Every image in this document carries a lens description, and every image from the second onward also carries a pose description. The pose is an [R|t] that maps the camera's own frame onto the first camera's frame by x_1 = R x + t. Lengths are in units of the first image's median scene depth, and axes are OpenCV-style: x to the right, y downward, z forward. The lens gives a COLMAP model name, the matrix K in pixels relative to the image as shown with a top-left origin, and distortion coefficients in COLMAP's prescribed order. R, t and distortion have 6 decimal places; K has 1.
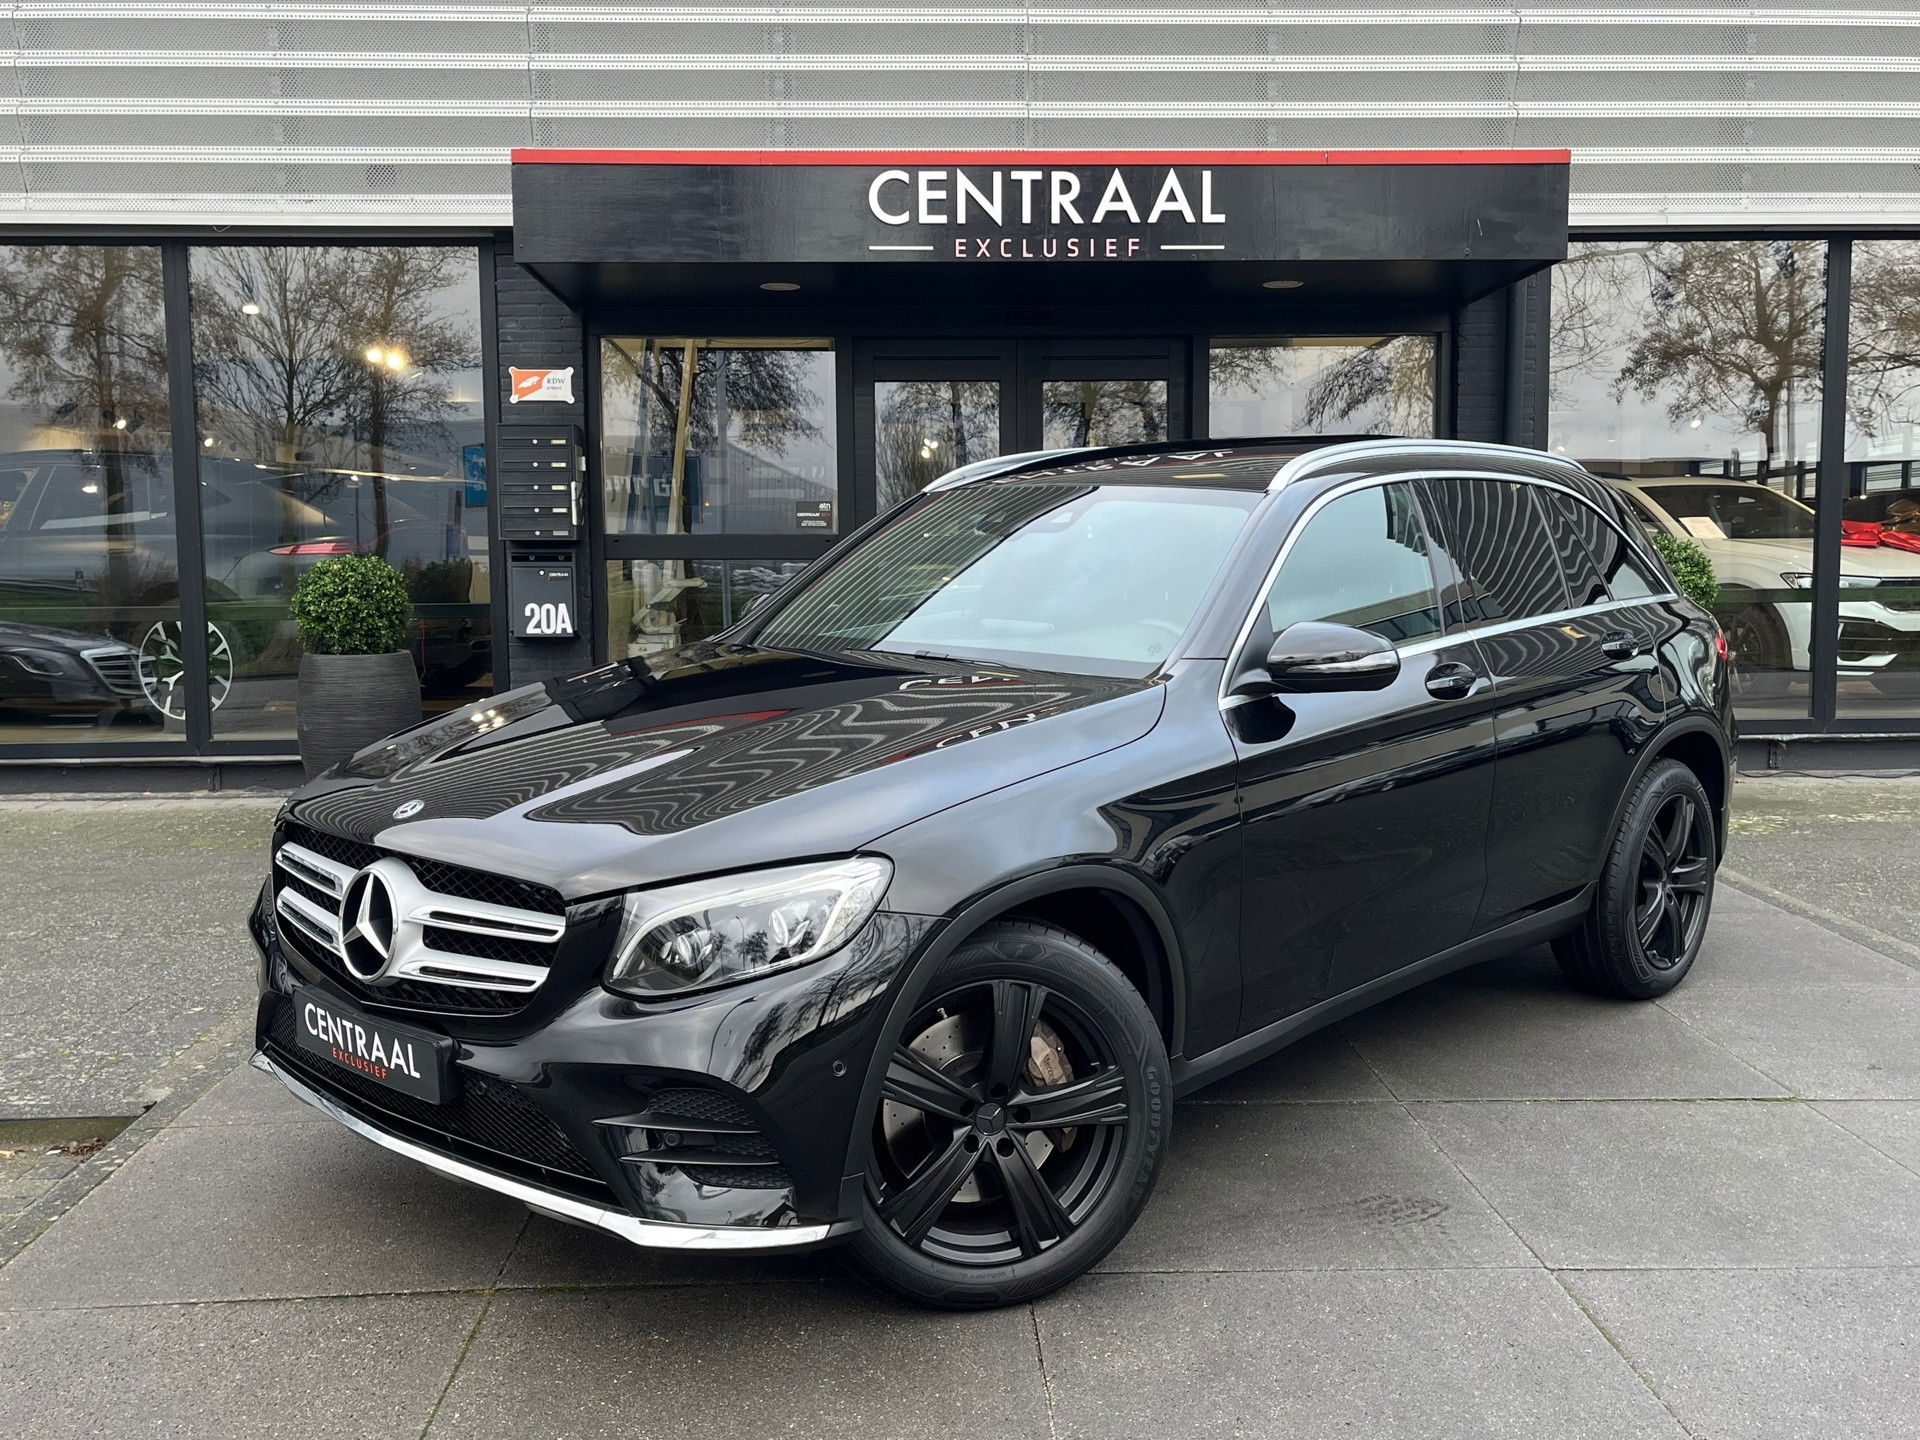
lens RADIAL K [[1810.0, 0, 950.6], [0, 1810.0, 727.1], [0, 0, 1]] dist [0.027234, -0.001046]
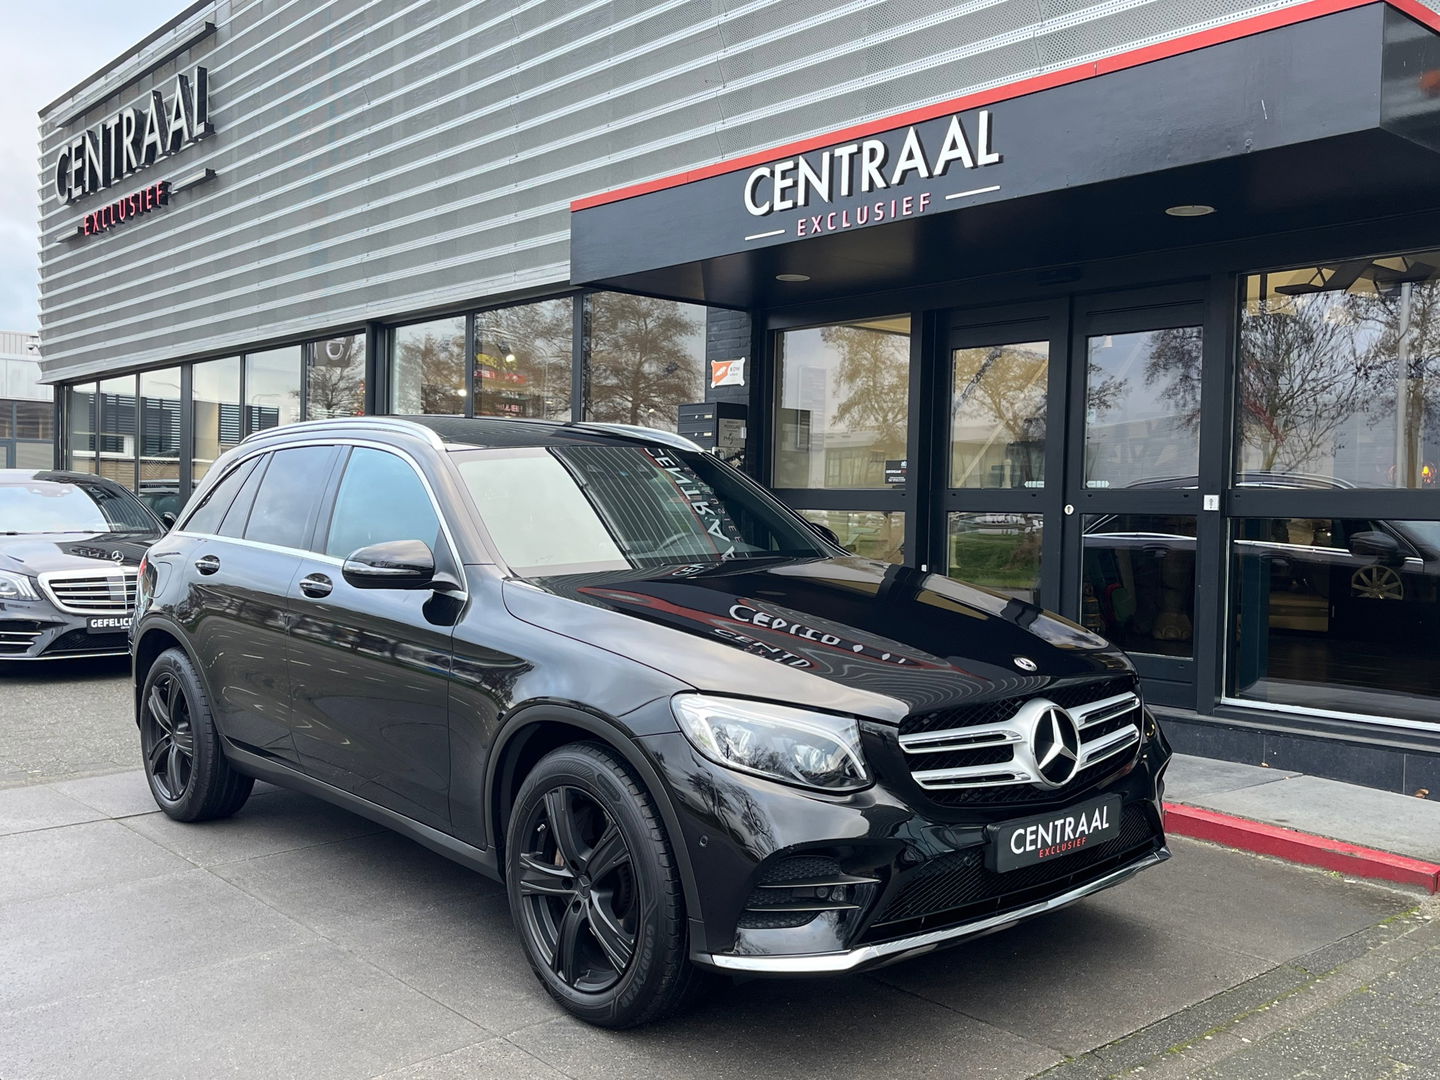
lens RADIAL K [[1400.9, 0, 722.1], [0, 1400.9, 546.0], [0, 0, 1]] dist [0.025841, 0.003639]
pose [[0.619898, 0.039202, -0.783703, 0.639352], [-0.092988, 0.995384, -0.023762, -0.049780], [0.779153, 0.087605, 0.620681, 0.456817]]
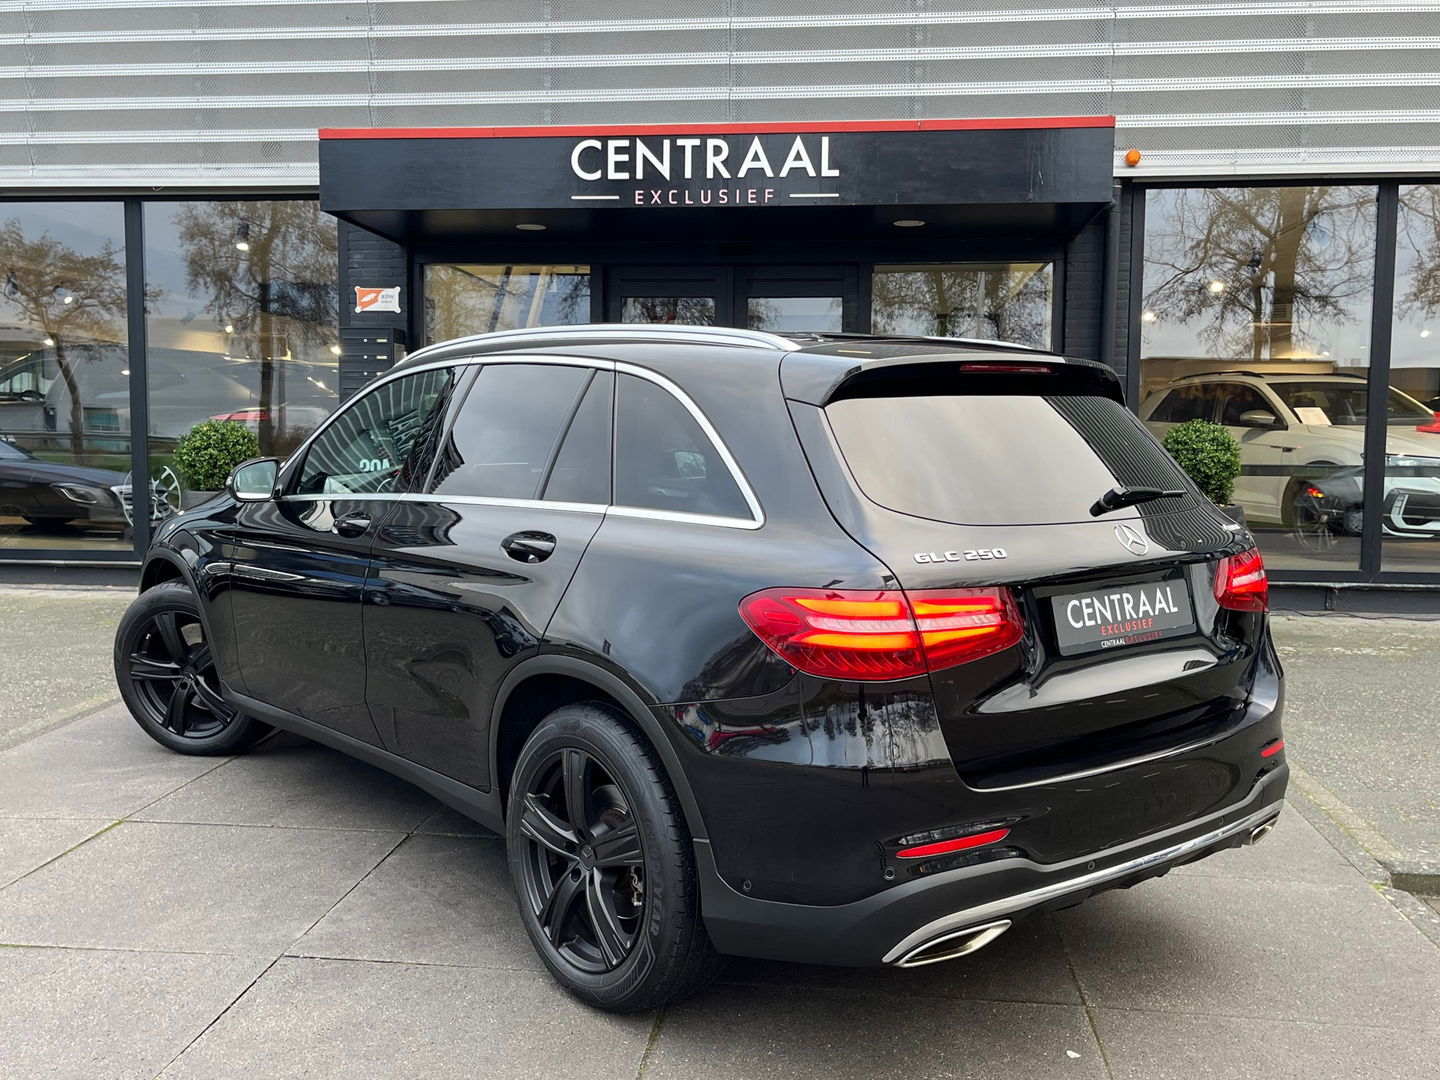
lens RADIAL K [[1357.5, 0, 713.0], [0, 1357.5, 545.3], [0, 0, 1]] dist [0.027234, -0.001046]
pose [[0.988518, 0.028453, -0.148397, 0.214569], [-0.029968, 0.999519, -0.007980, -0.001579], [0.148098, 0.012336, 0.988896, 0.020385]]
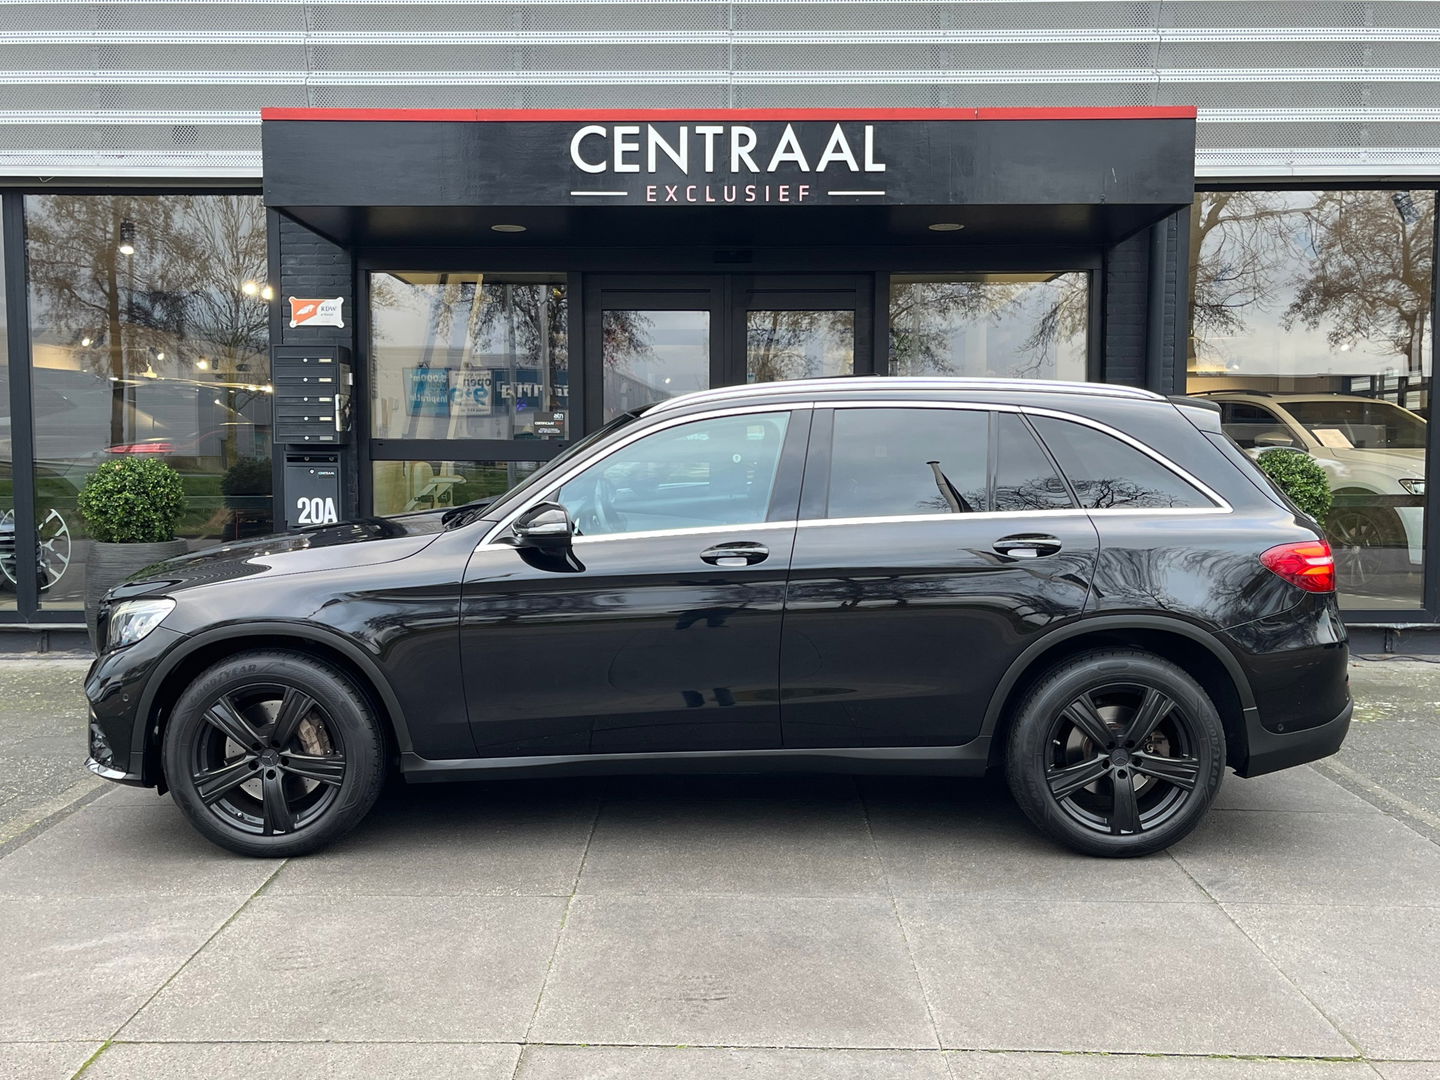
lens RADIAL K [[1377.5, 0, 708.6], [0, 1377.5, 547.1], [0, 0, 1]] dist [0.028771, -0.003323]
pose [[0.998663, 0.012064, -0.050273, 0.087444], [-0.013020, 0.999740, -0.018734, -0.026348], [0.050034, 0.019364, 0.998560, 0.140195]]
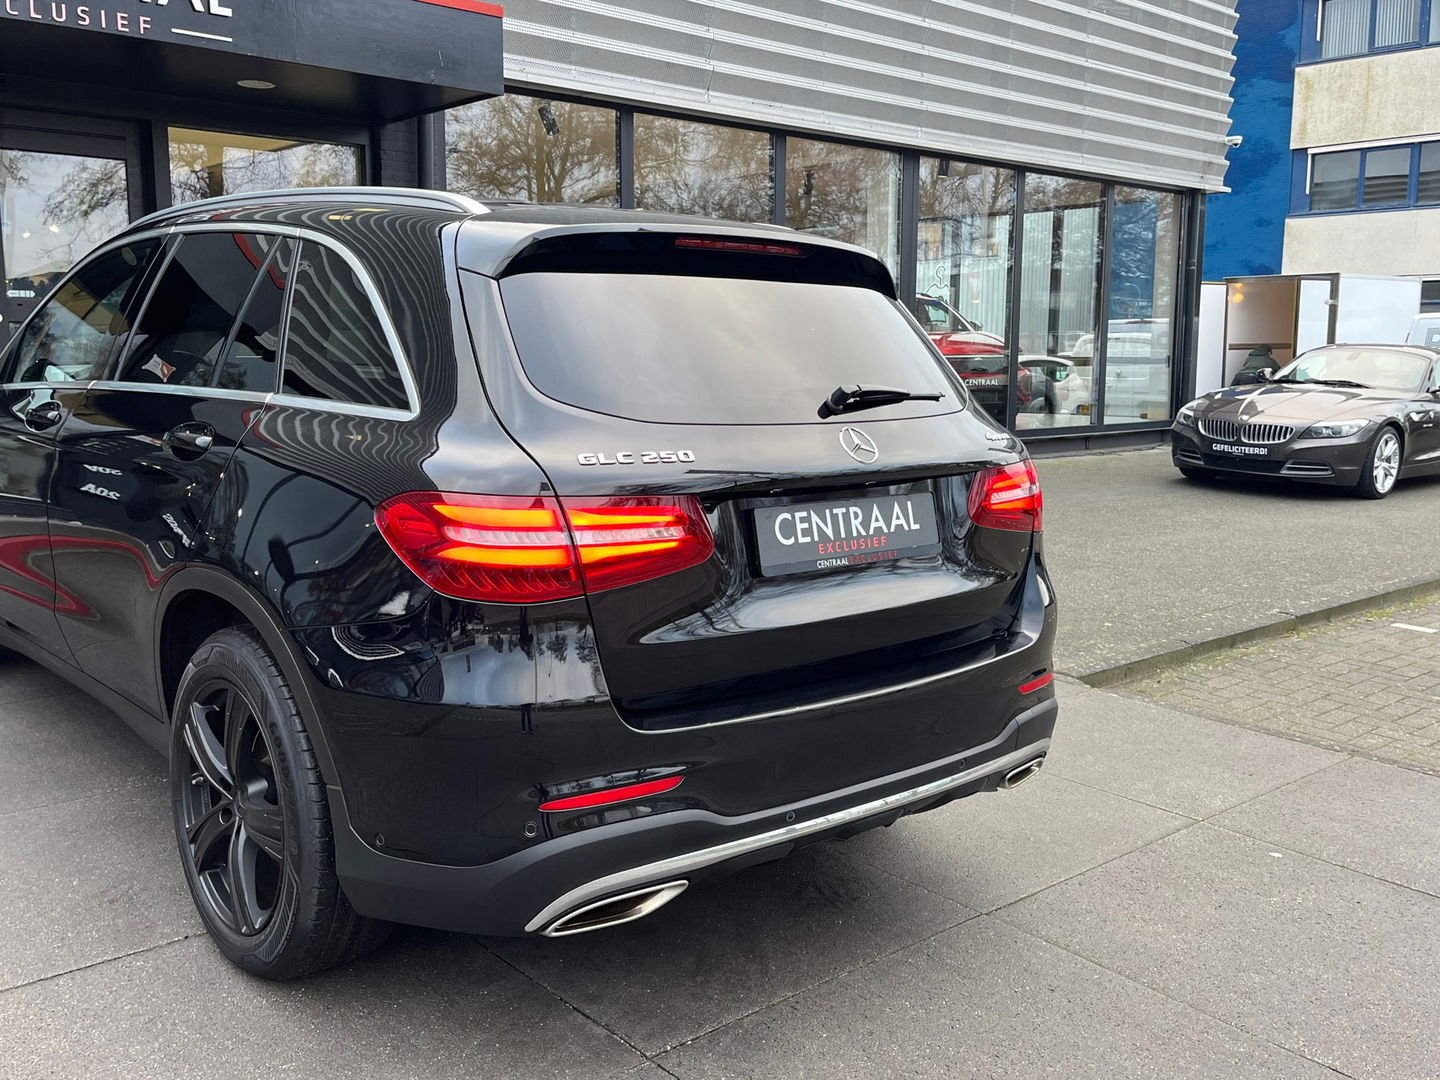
lens RADIAL K [[1343.5, 0, 712.7], [0, 1343.5, 541.9], [0, 0, 1]] dist [0.028810, -0.000248]
pose [[0.993908, 0.050952, -0.097724, 0.271380], [-0.046726, 0.997891, 0.045061, 0.000727], [0.099813, -0.040220, 0.994193, 0.084182]]
